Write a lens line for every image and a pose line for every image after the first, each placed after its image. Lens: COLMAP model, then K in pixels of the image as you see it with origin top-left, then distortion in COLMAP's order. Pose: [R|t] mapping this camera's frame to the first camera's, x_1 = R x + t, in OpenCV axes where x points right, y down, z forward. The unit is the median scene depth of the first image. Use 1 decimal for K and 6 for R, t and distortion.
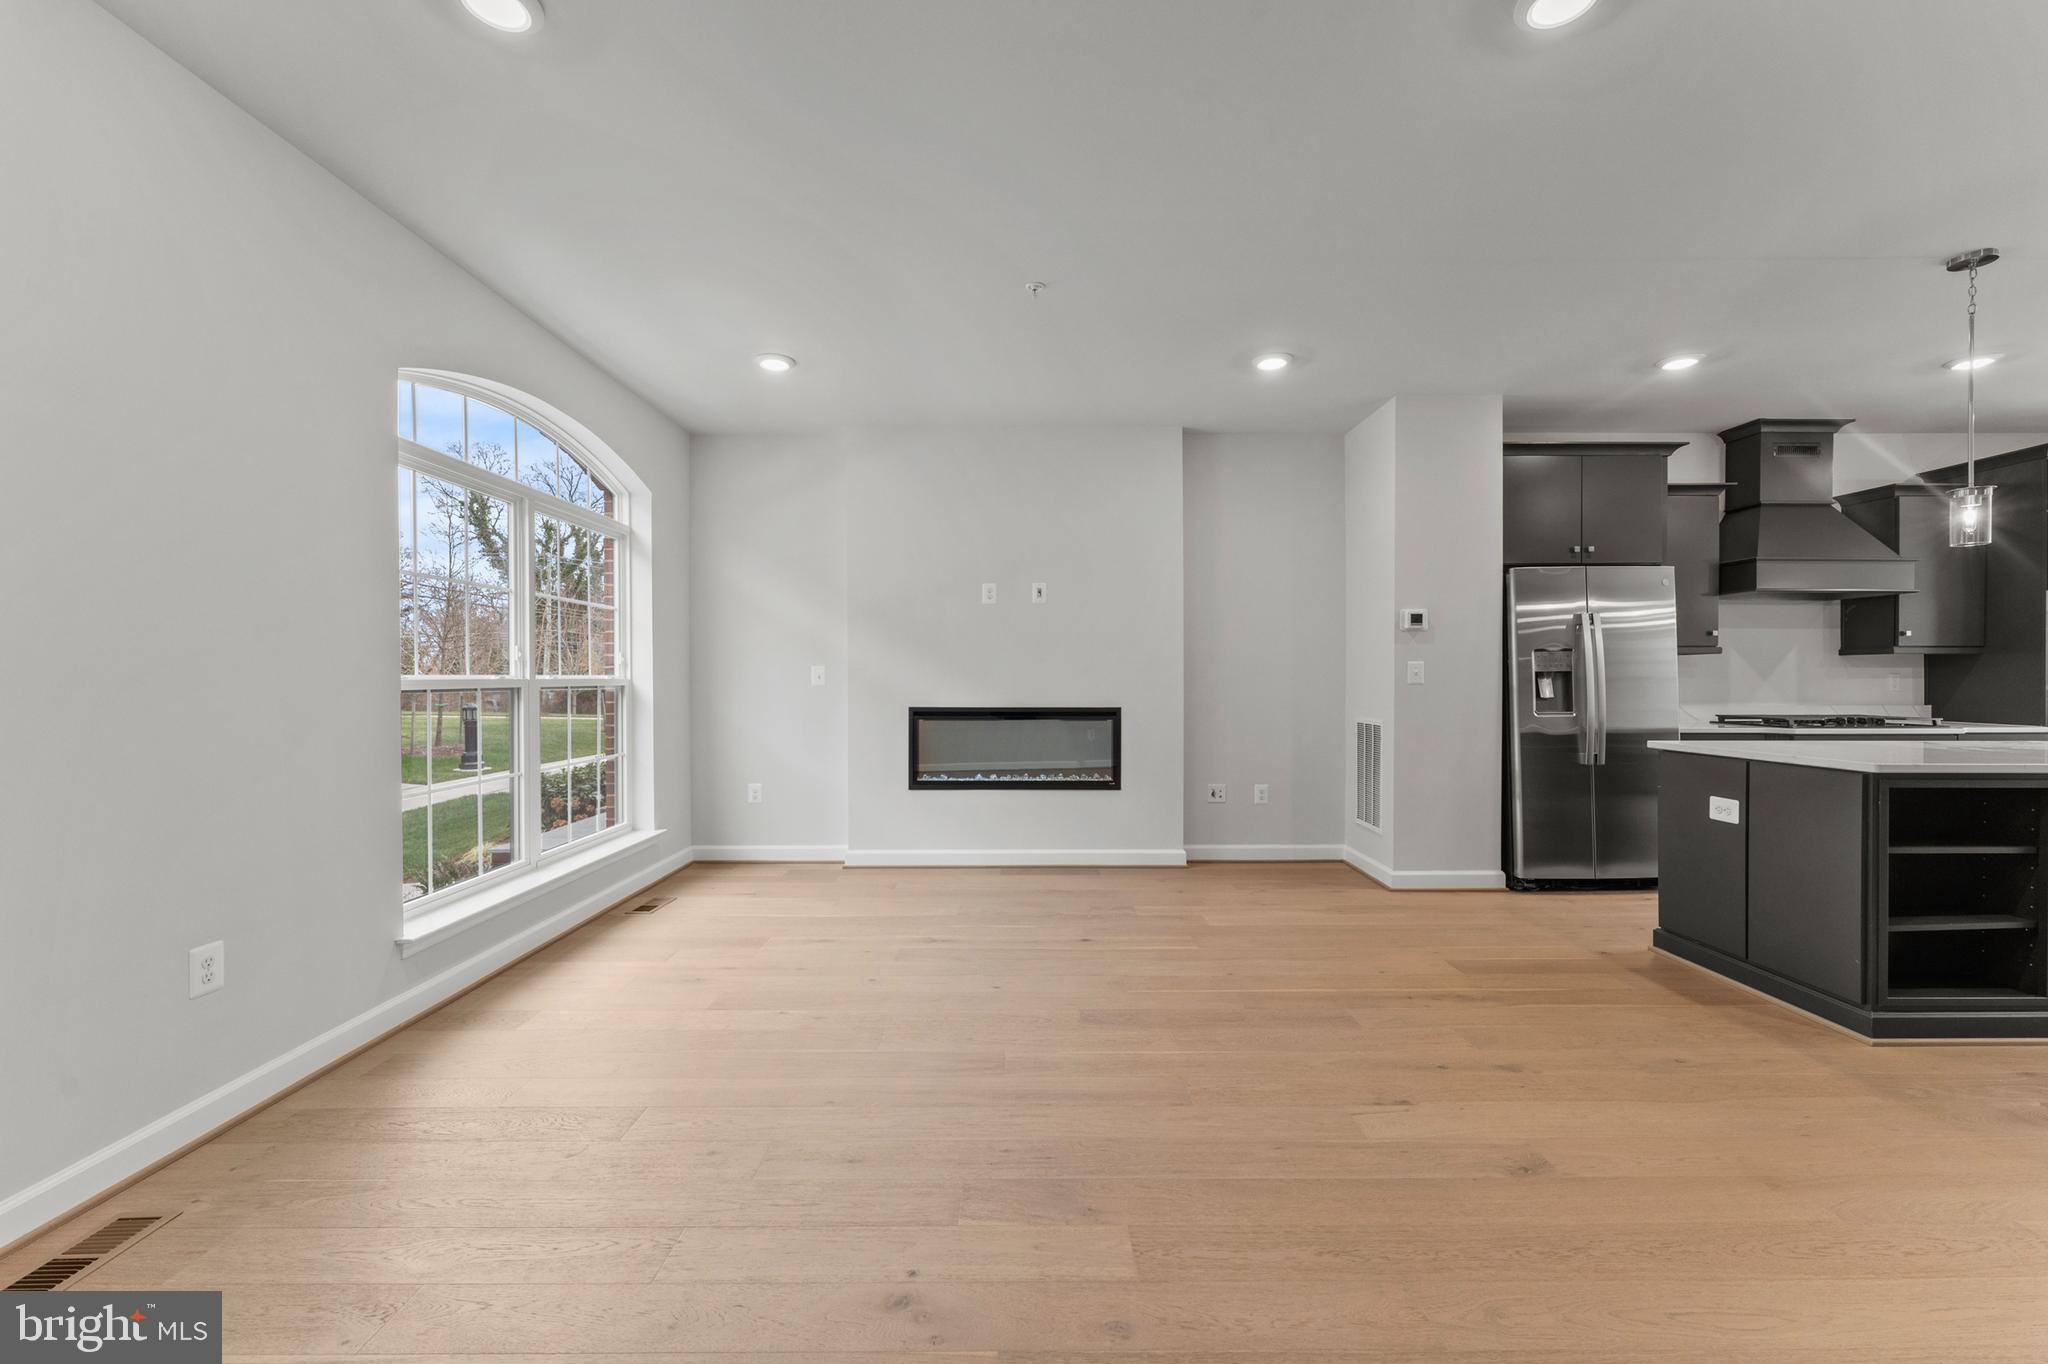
lens RADIAL K [[823.1, 0, 1019.5], [0, 823.1, 681.3], [0, 0, 1]] dist [0.002613, 0.000140]
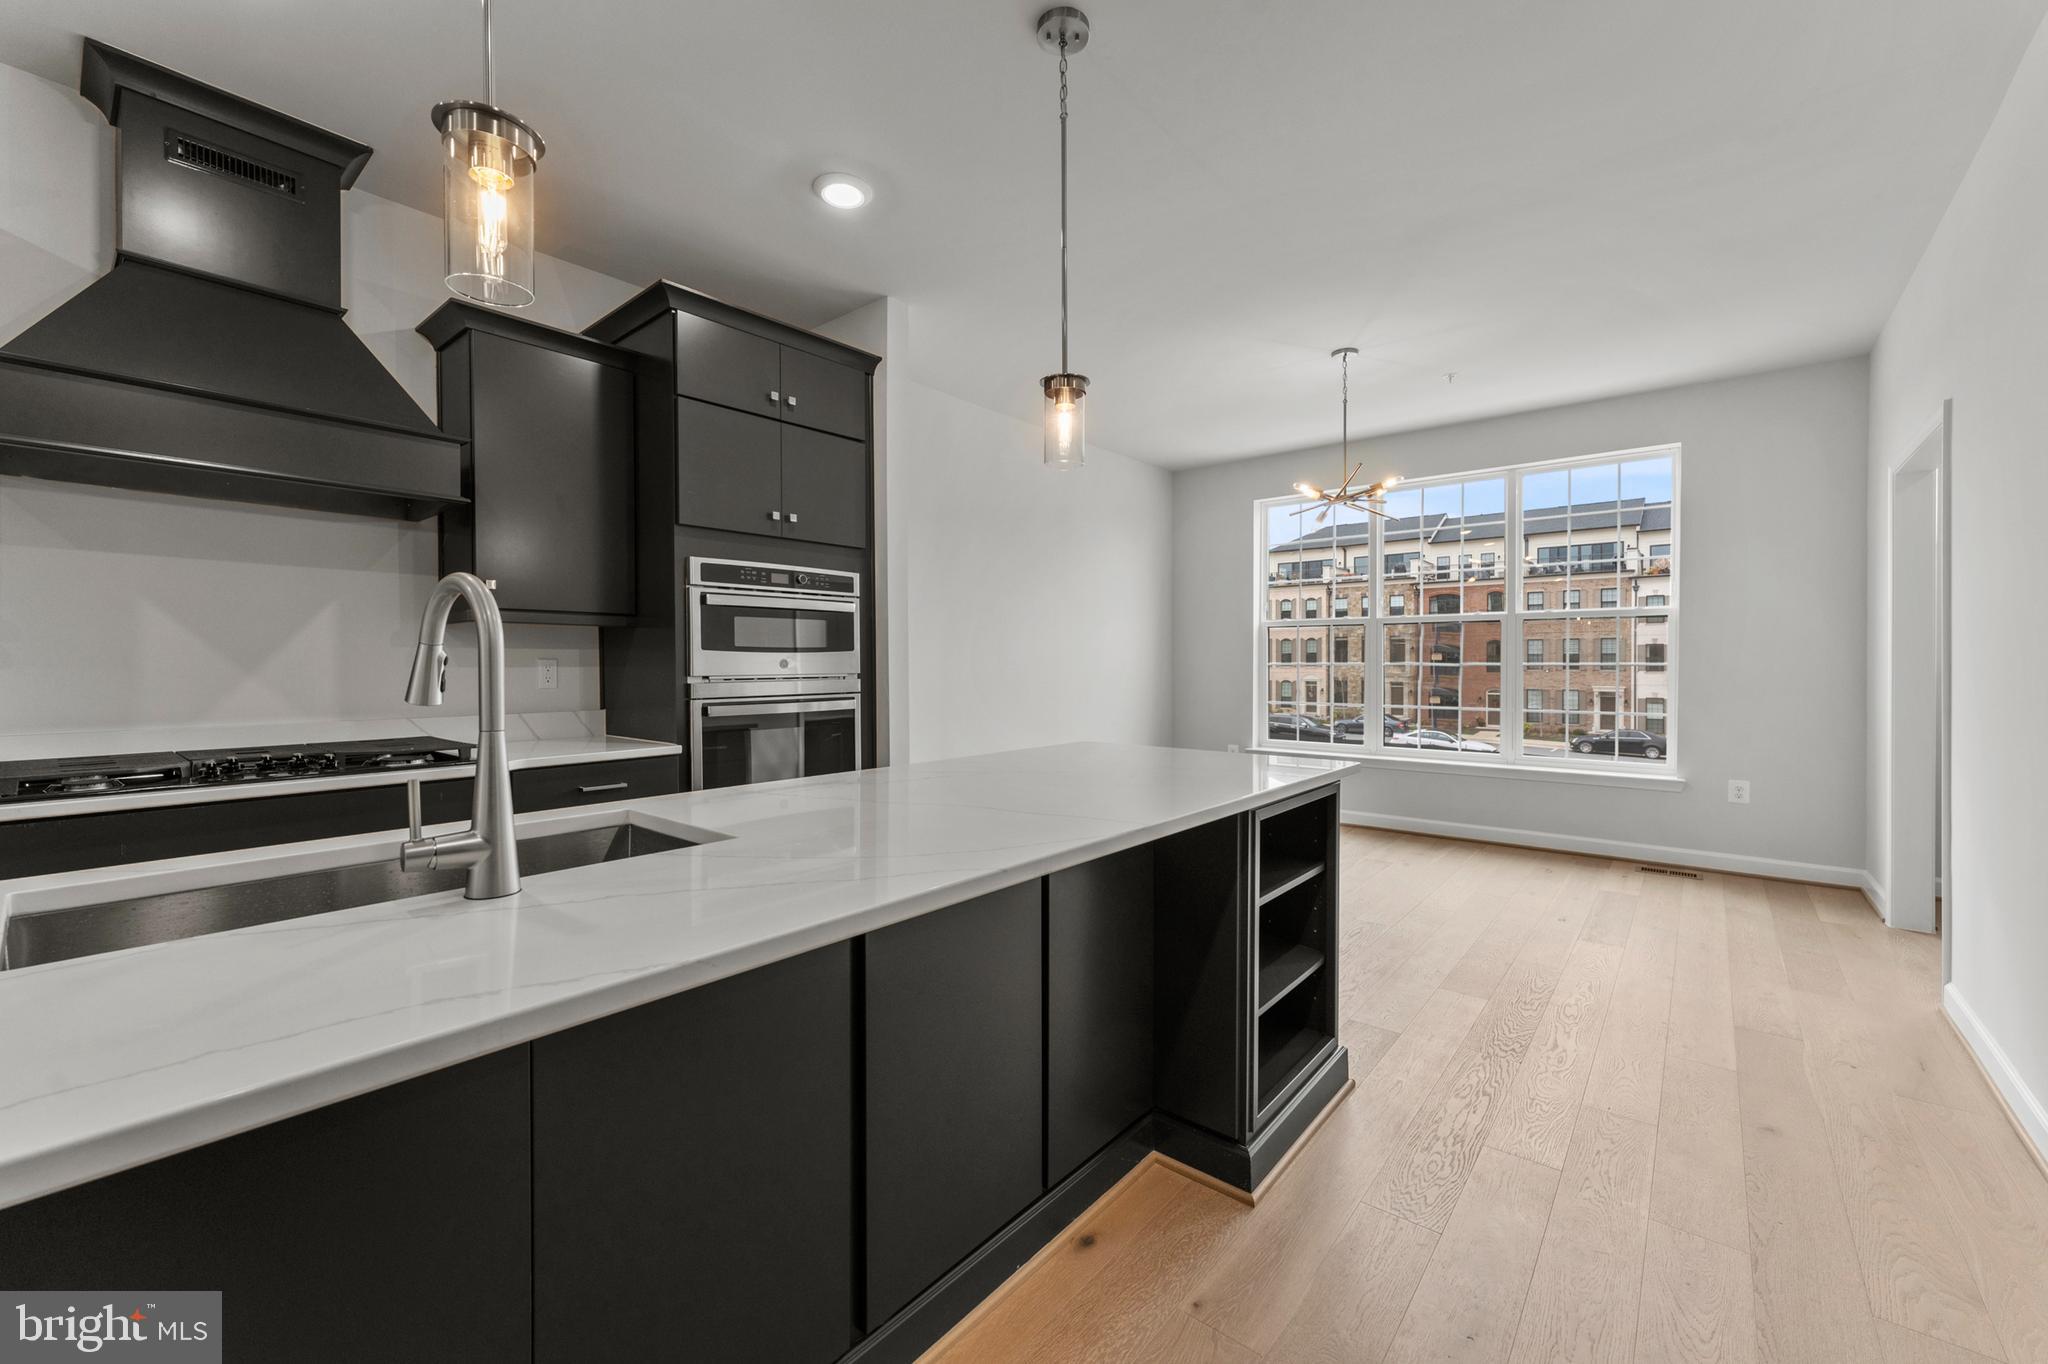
lens RADIAL K [[823.1, 0, 1024.9], [0, 823.1, 677.1], [0, 0, 1]] dist [0.002613, 0.000140]
pose [[0.640914, -0.014129, 0.767483, 0.956245], [0.005247, 0.999888, 0.014025, -0.002694], [-0.767595, -0.004962, 0.640916, 0.409529]]
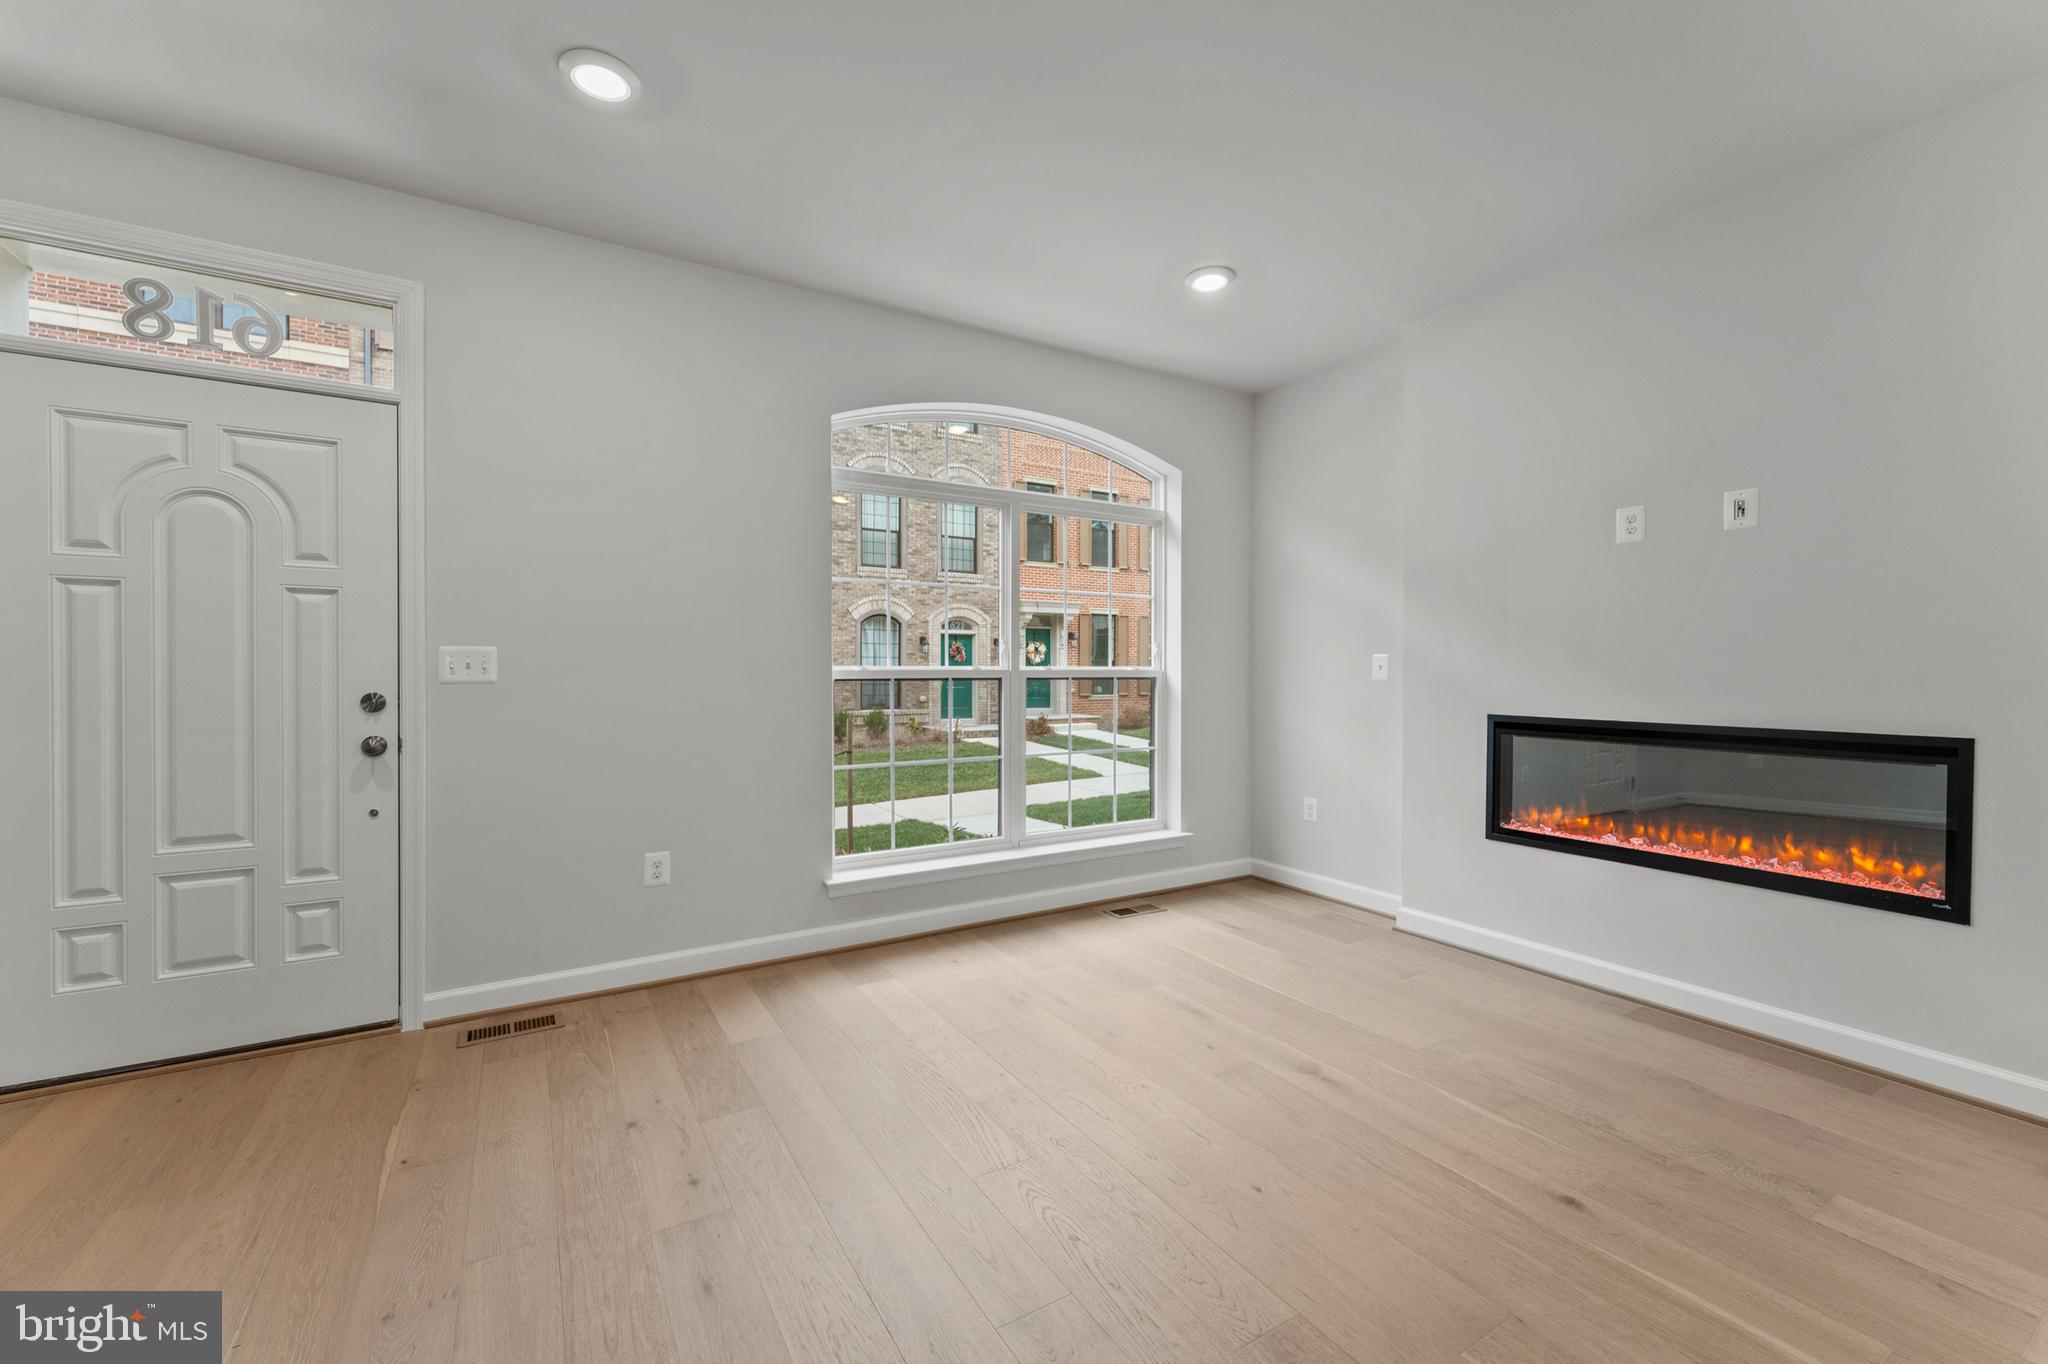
lens RADIAL K [[823.1, 0, 1026.0], [0, 823.1, 675.5], [0, 0, 1]] dist [0.002613, 0.000140]
pose [[0.512841, 0.008414, -0.858442, 0.274360], [-0.006315, 0.999962, 0.006029, -0.001664], [0.858460, 0.002329, 0.512875, 0.382000]]
